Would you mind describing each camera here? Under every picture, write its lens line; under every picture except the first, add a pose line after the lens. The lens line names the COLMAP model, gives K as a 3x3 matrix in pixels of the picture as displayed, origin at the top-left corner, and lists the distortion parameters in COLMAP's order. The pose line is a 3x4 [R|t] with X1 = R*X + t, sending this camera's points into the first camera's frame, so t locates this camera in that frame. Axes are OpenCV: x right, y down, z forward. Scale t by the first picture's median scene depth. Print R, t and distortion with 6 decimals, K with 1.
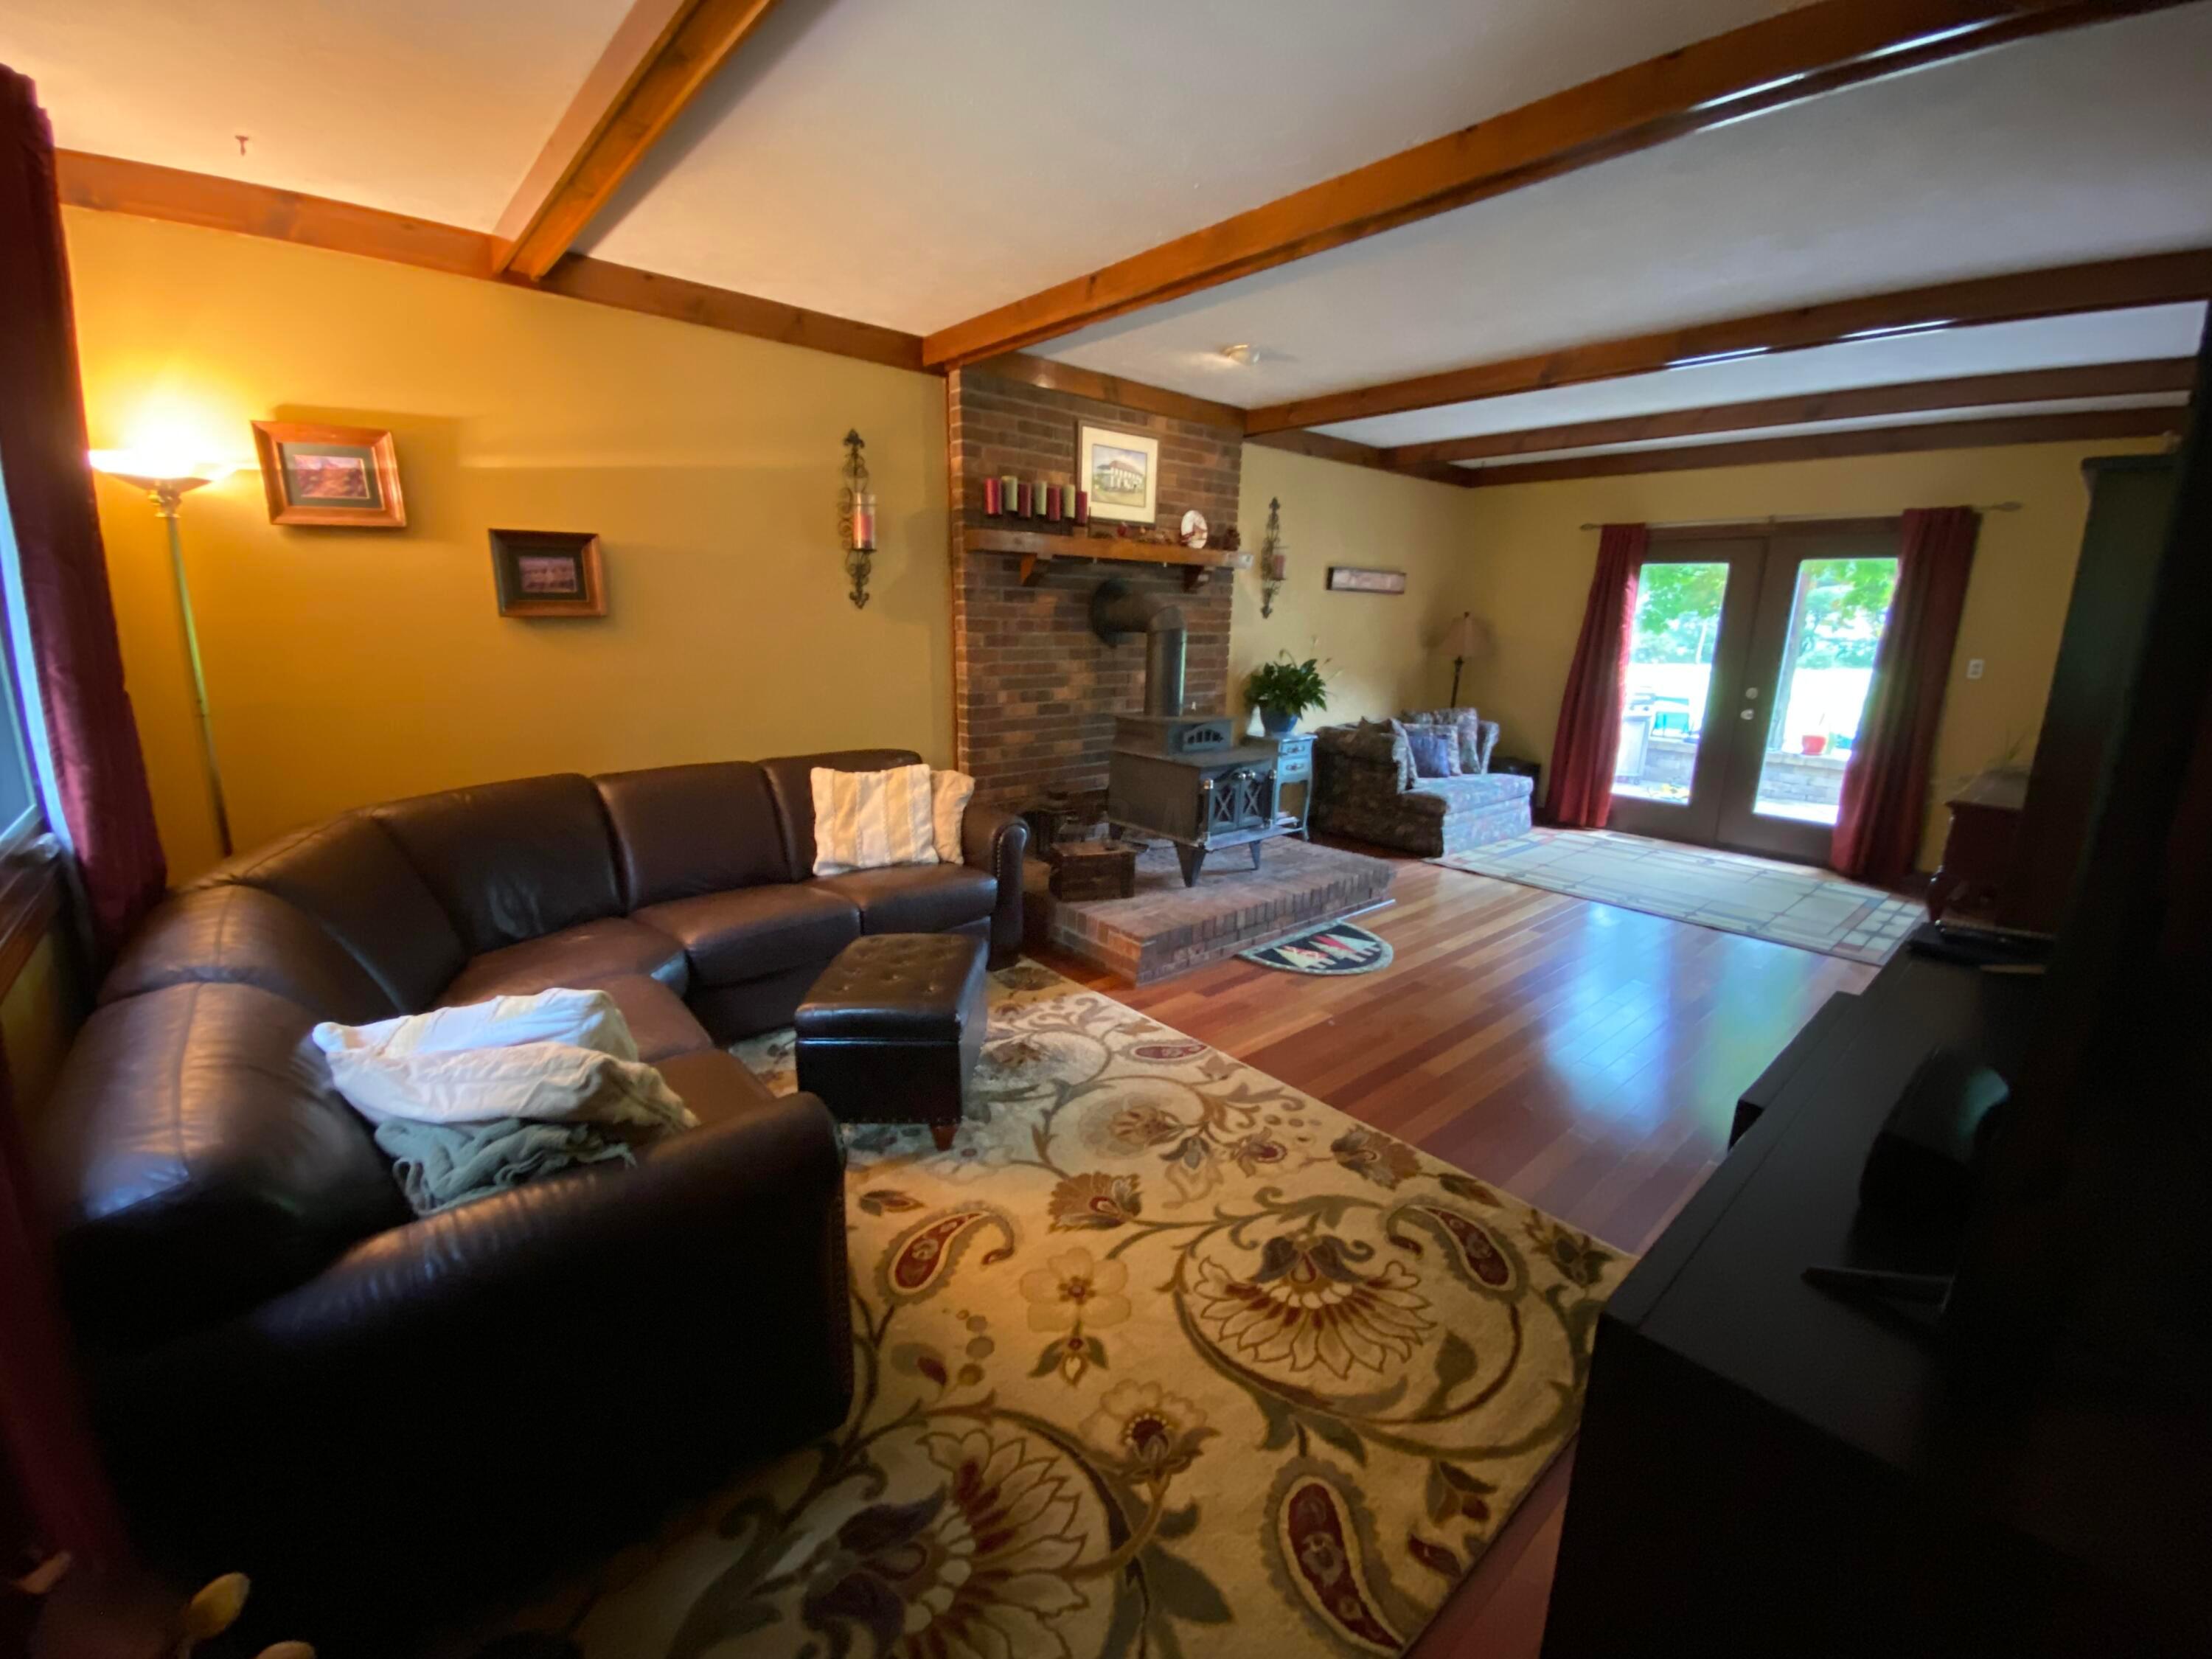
lens RADIAL K [[908.8, 0, 1097.7], [0, 908.8, 851.4], [0, 0, 1]] dist [0.009817, -0.011707]
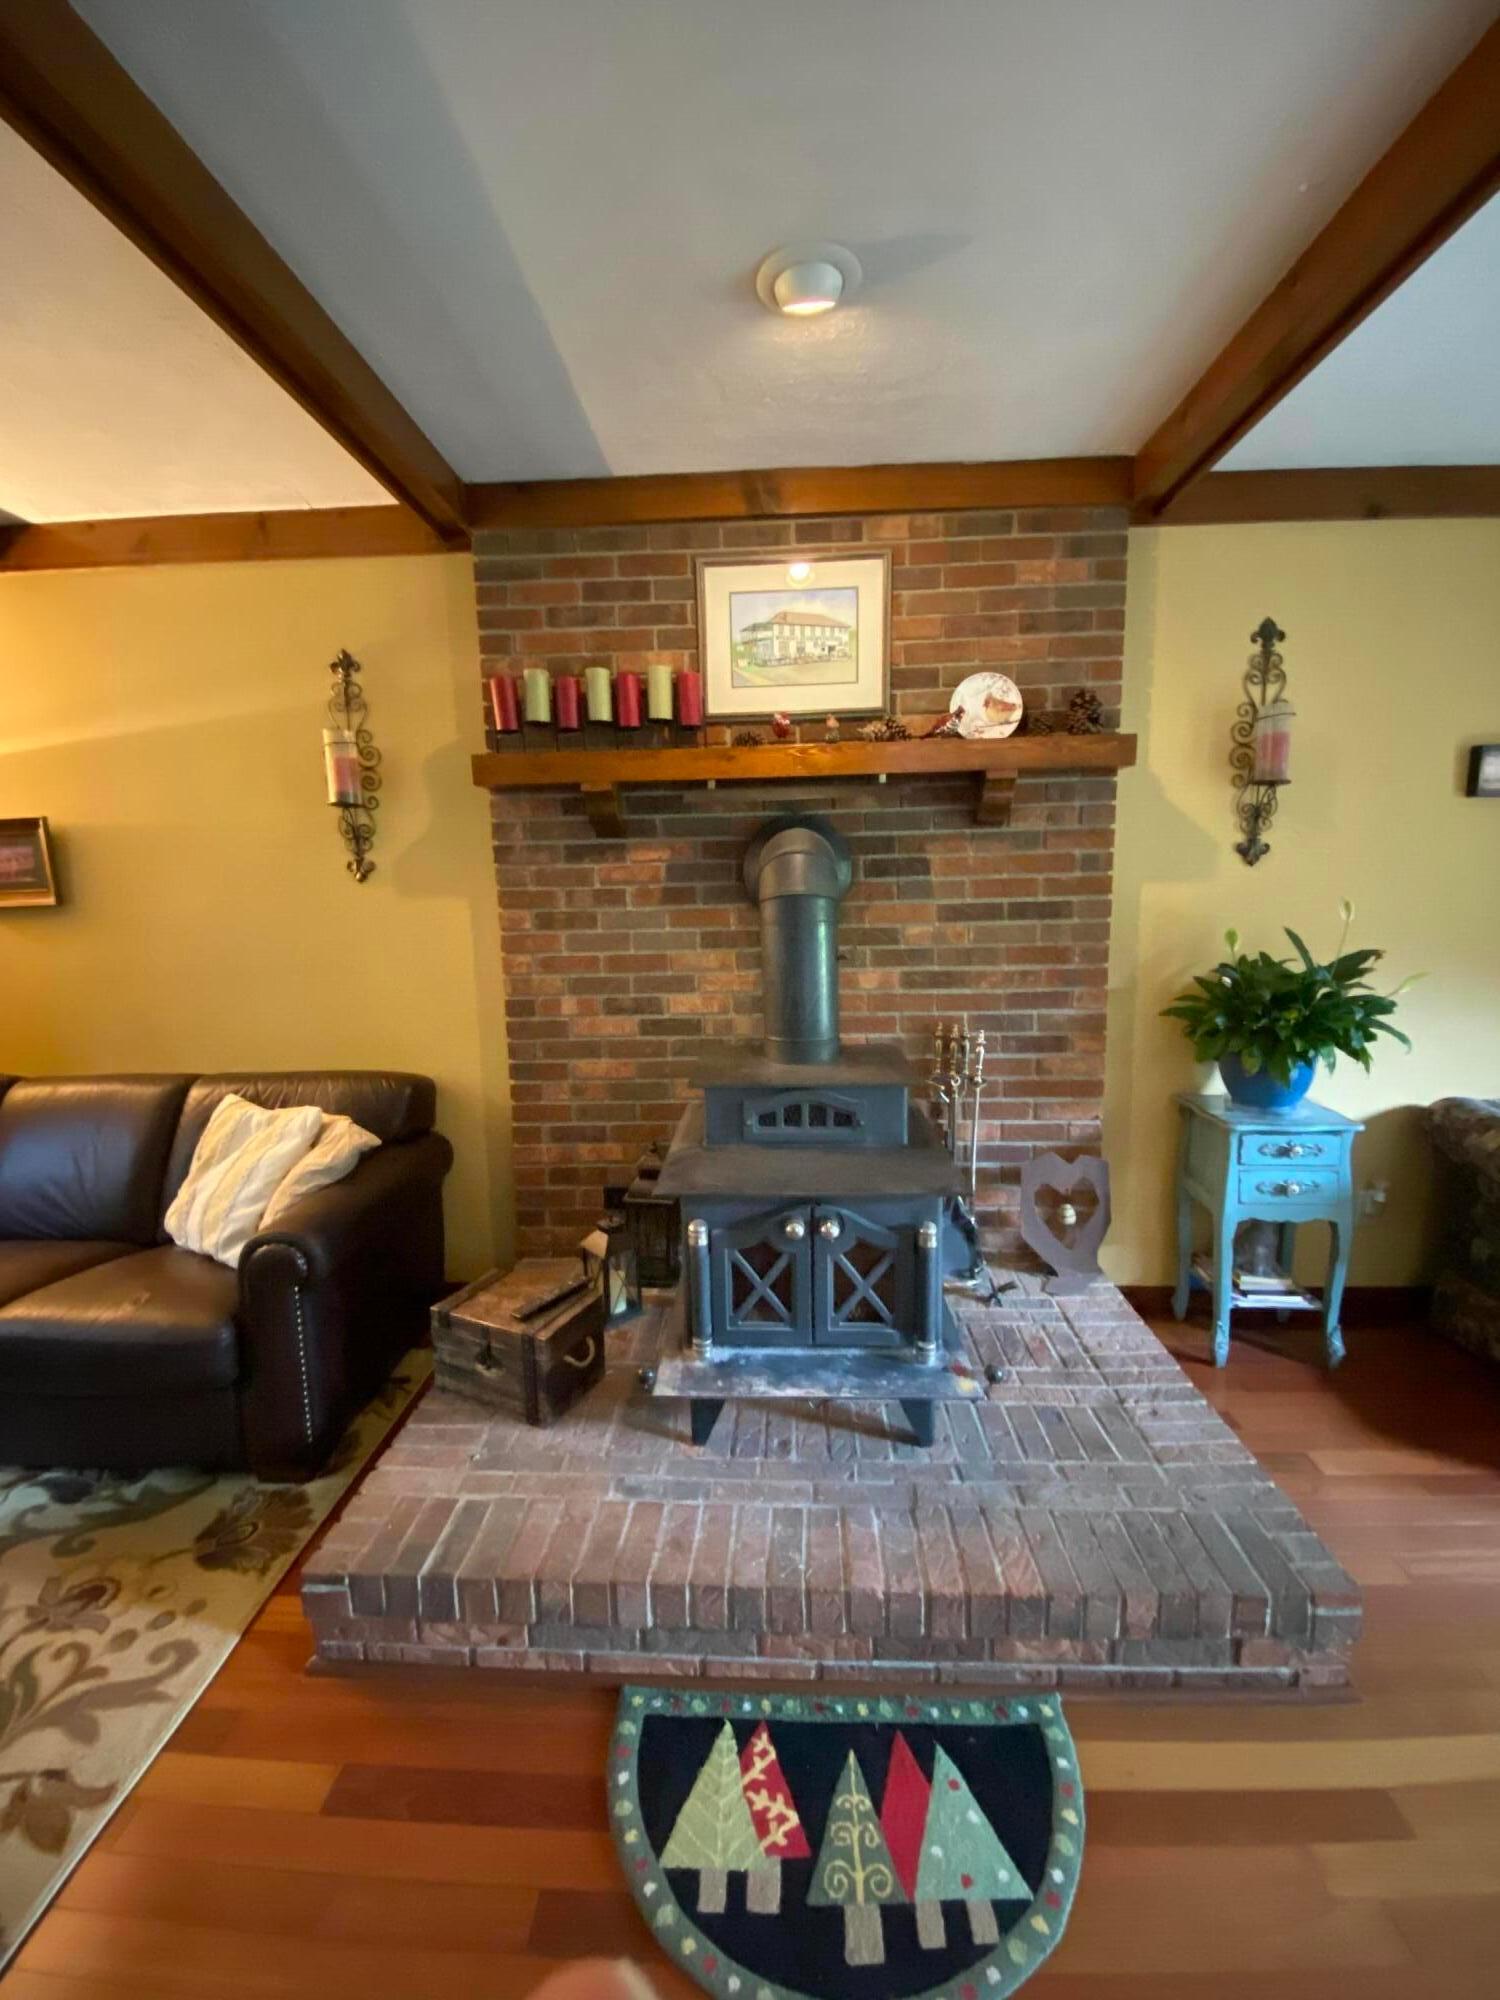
lens RADIAL K [[821.7, 0, 755.3], [0, 821.7, 993.3], [0, 0, 1]] dist [0.009817, -0.011707]
pose [[0.717805, 0.057121, -0.693897, 0.426158], [-0.140167, 0.988079, -0.063659, -0.173585], [0.681989, 0.142956, 0.717255, 0.723614]]
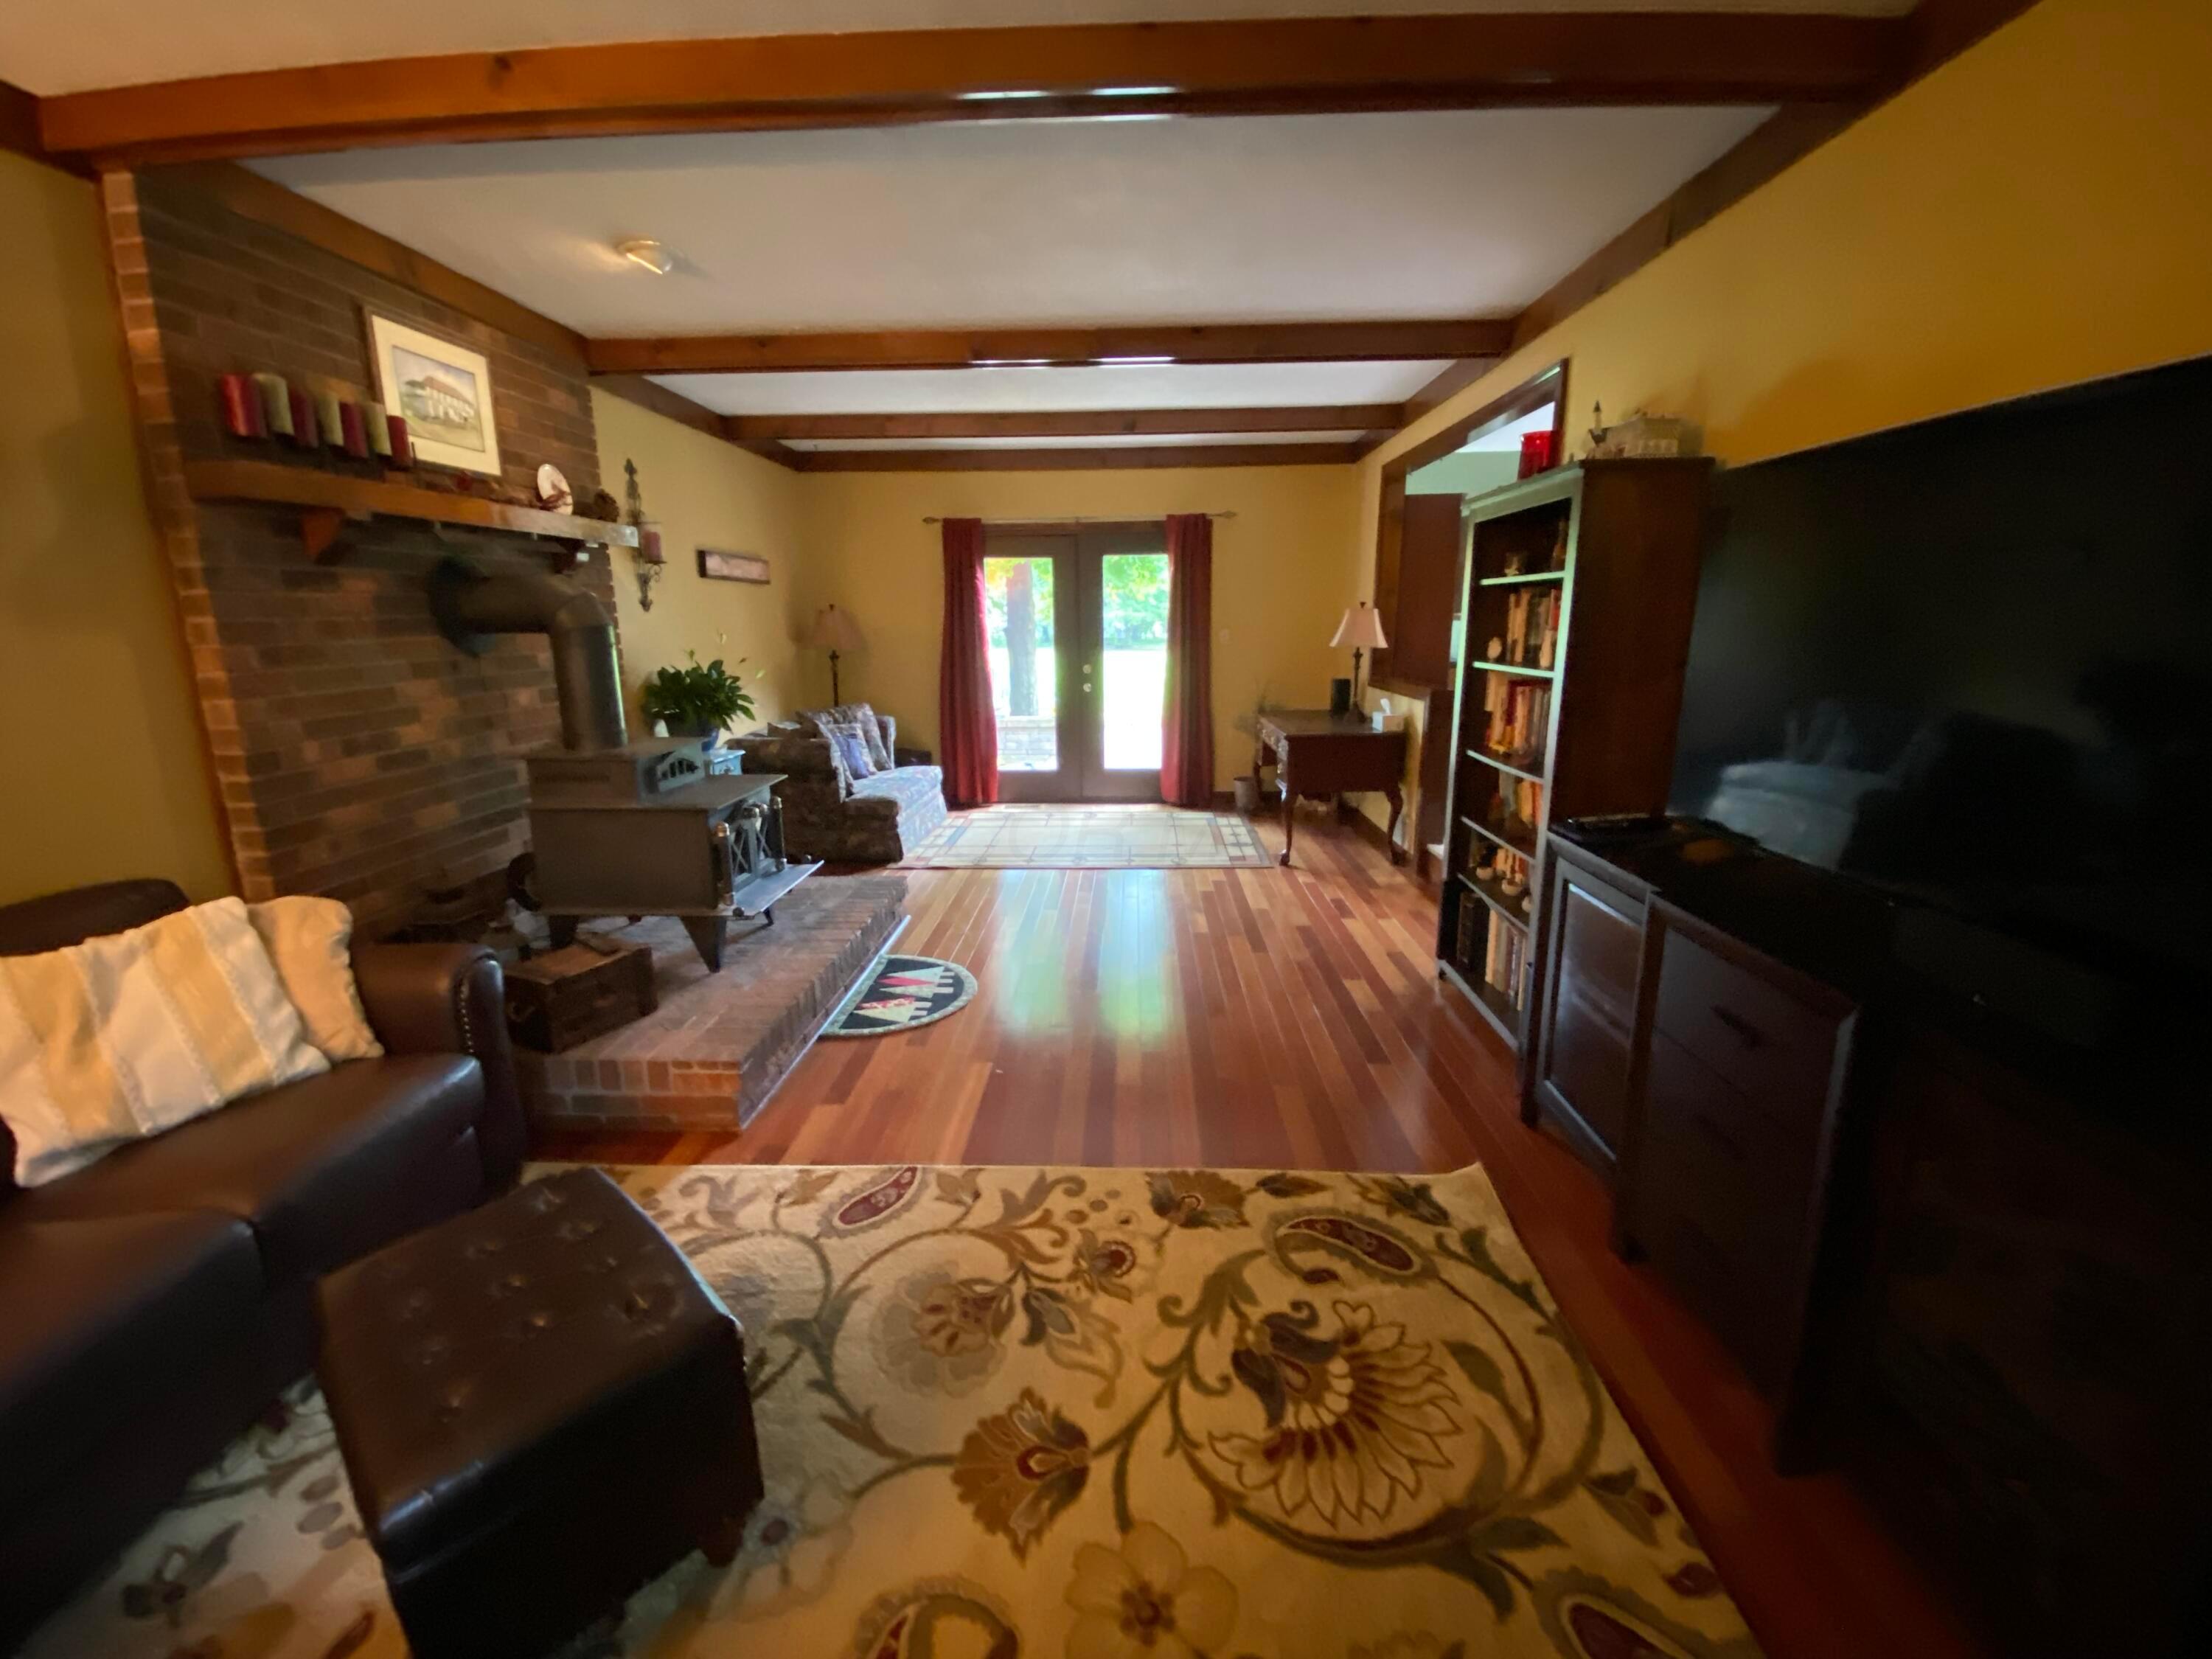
lens RADIAL K [[908.8, 0, 1119.1], [0, 908.8, 834.6], [0, 0, 1]] dist [0.009817, -0.011707]
pose [[0.674145, -0.194453, 0.712542, -0.196341], [0.203135, 0.976331, 0.074252, -0.061012], [-0.710116, 0.094685, 0.697689, 0.247279]]
